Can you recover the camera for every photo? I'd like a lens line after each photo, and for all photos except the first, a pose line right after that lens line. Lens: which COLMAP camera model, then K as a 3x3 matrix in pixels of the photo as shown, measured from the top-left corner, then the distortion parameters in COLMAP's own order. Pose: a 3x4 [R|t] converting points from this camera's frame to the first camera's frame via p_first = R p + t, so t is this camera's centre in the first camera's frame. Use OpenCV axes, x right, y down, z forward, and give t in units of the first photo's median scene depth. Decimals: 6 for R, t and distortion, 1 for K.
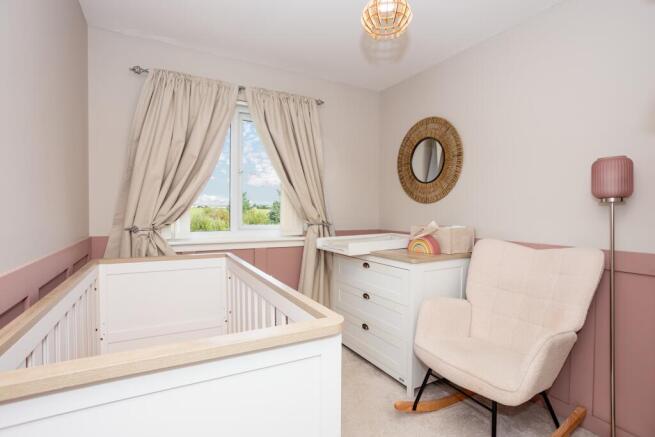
lens RADIAL K [[318.9, 0, 322.7], [0, 318.9, 219.2], [0, 0, 1]] dist [-0.042504, 0.027480]
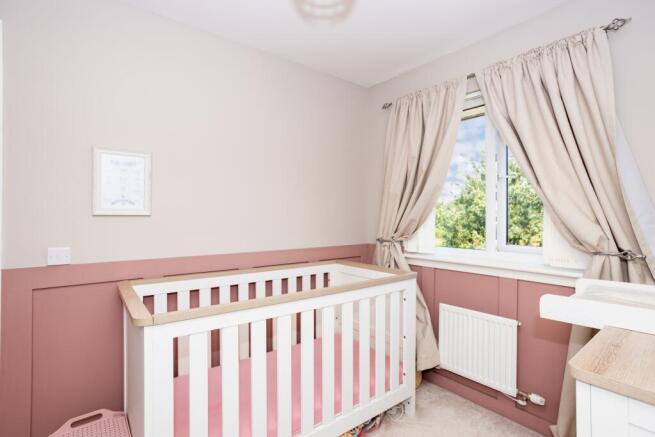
lens RADIAL K [[318.9, 0, 322.7], [0, 318.9, 219.2], [0, 0, 1]] dist [-0.042504, 0.027480]
pose [[0.177798, 0.005063, -0.984054, 0.471127], [-0.027393, 0.999625, 0.000194, -0.035076], [0.983686, 0.026922, 0.177870, 0.485633]]
